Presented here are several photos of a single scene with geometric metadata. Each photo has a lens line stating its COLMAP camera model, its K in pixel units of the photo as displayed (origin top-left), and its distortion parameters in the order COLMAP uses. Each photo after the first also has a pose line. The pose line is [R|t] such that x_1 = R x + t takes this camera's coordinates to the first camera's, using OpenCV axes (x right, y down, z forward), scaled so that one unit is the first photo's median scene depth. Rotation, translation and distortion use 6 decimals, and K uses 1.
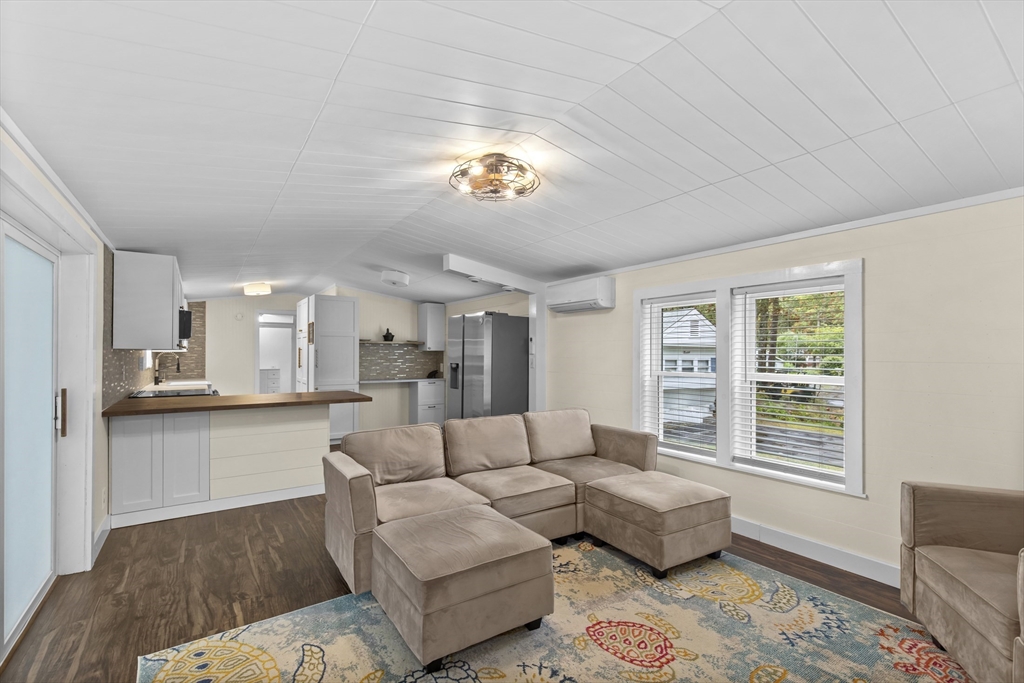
lens RADIAL K [[465.6, 0, 506.7], [0, 465.6, 345.6], [0, 0, 1]] dist [0.009452, 0.000086]
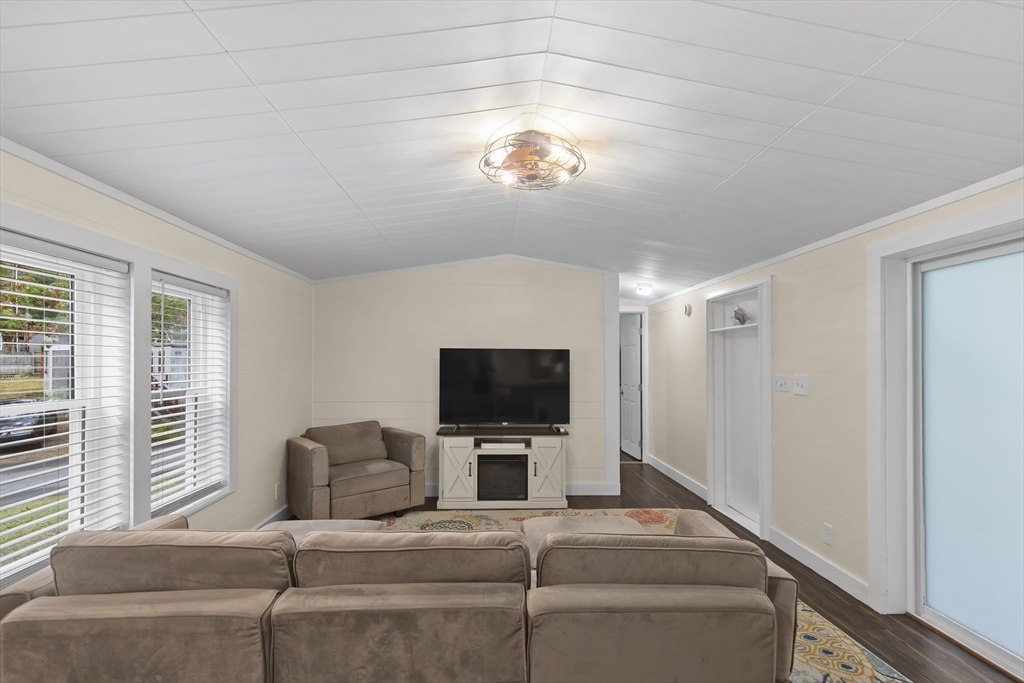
lens RADIAL K [[465.6, 0, 512.9], [0, 465.6, 366.3], [0, 0, 1]] dist [0.009452, 0.000086]
pose [[-0.864553, -0.009732, 0.502448, -0.171962], [-0.014538, 0.999878, -0.005649, 0.007862], [-0.502332, -0.012189, -0.864589, 0.722718]]
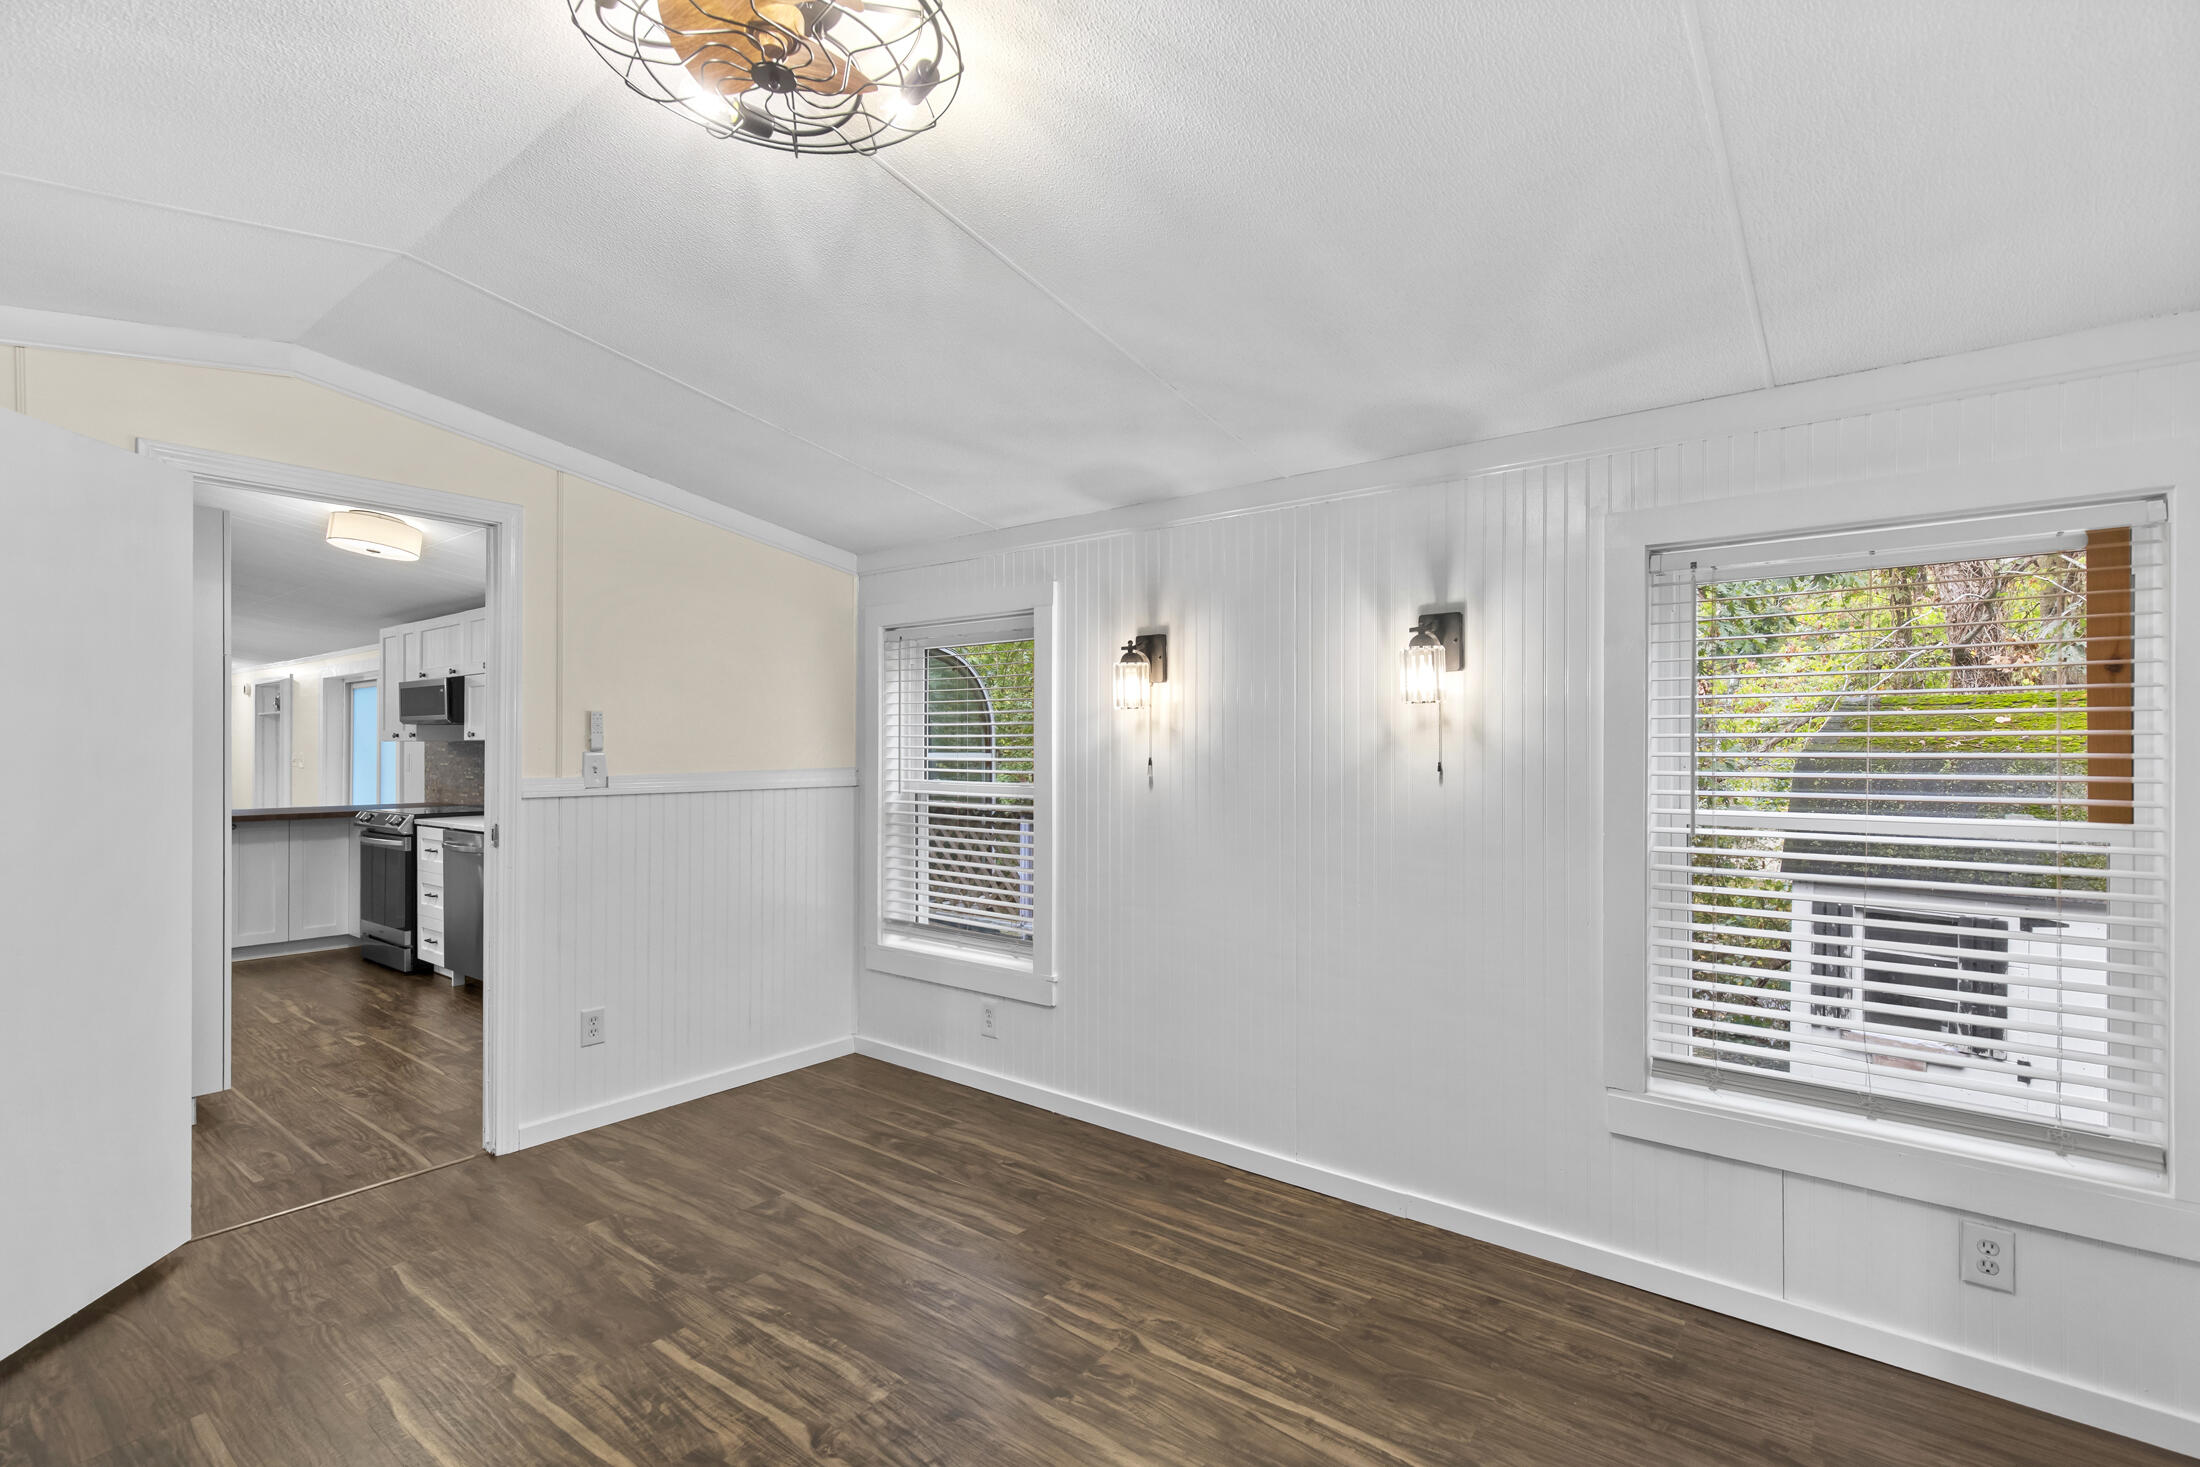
lens RADIAL K [[1000.4, 0, 1106.1], [0, 1000.4, 742.6], [0, 0, 1]] dist [0.009452, 0.000086]
pose [[-0.947008, 0.004429, -0.321180, -0.826690], [0.010733, 0.999783, -0.017859, 0.033360], [0.321032, -0.020360, -0.946850, 1.896491]]
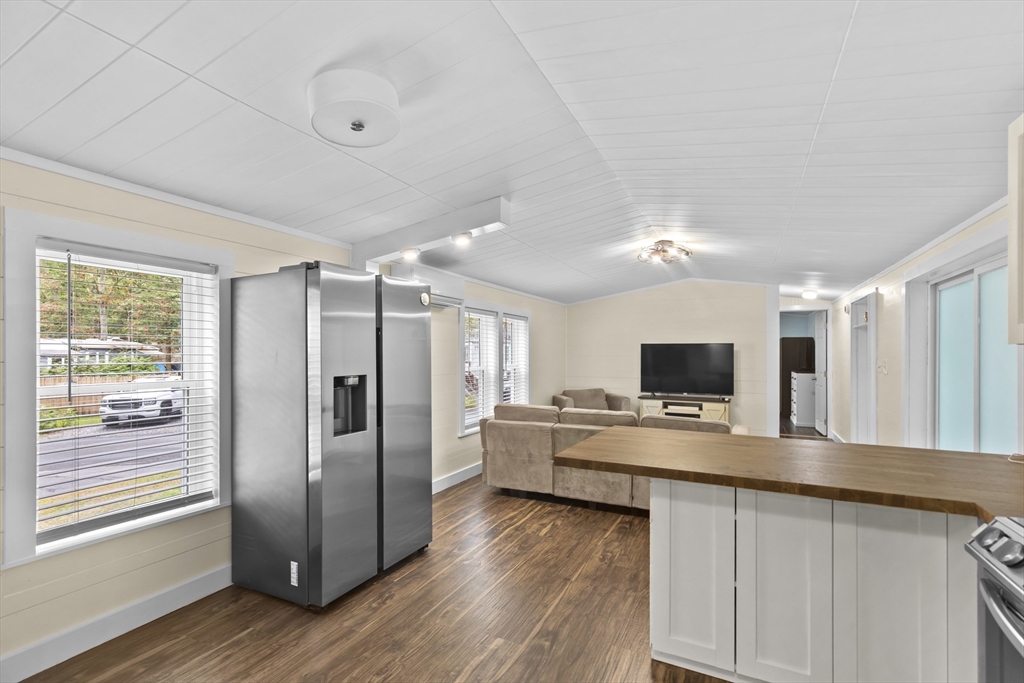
lens RADIAL K [[465.6, 0, 521.9], [0, 465.6, 351.5], [0, 0, 1]] dist [0.009452, 0.000086]
pose [[-0.515401, 0.002338, 0.856946, -0.513715], [-0.017085, 0.999769, -0.013004, 0.015959], [-0.856779, -0.021343, -0.515243, 0.972628]]
